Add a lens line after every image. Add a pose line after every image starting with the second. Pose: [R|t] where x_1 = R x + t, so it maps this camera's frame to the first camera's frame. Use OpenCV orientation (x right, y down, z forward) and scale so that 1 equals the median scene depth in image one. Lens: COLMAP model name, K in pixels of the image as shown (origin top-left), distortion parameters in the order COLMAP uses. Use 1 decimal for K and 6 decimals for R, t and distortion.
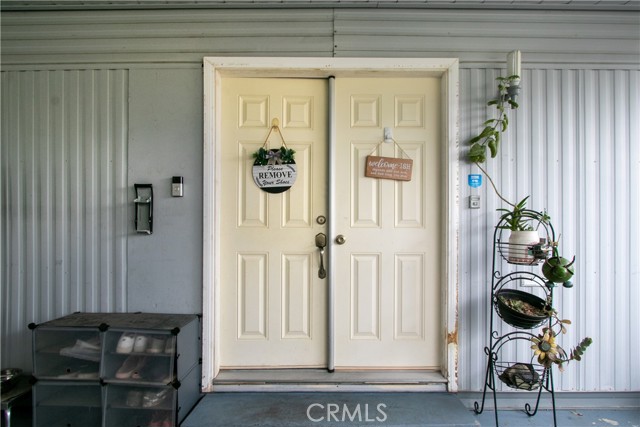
lens RADIAL K [[309.6, 0, 320.0], [0, 309.6, 234.3], [0, 0, 1]] dist [-0.001019, -0.001195]
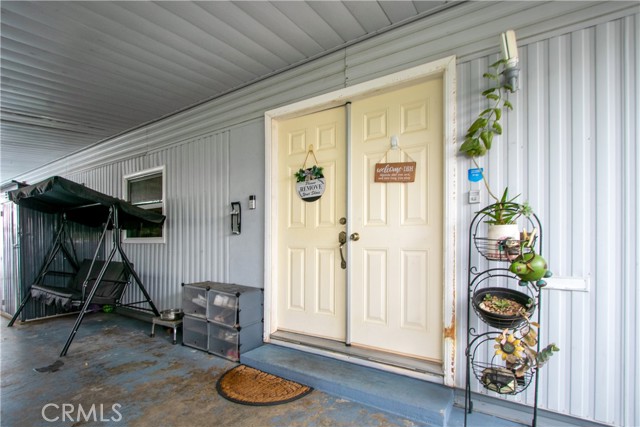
lens RADIAL K [[297.3, 0, 320.0], [0, 297.3, 237.9], [0, 0, 1]] dist [0.001656, 0.000693]
pose [[0.847417, -0.004389, -0.530909, 0.580554], [0.003856, 0.999990, -0.002113, 0.024159], [0.530914, -0.000257, 0.847426, -0.049097]]
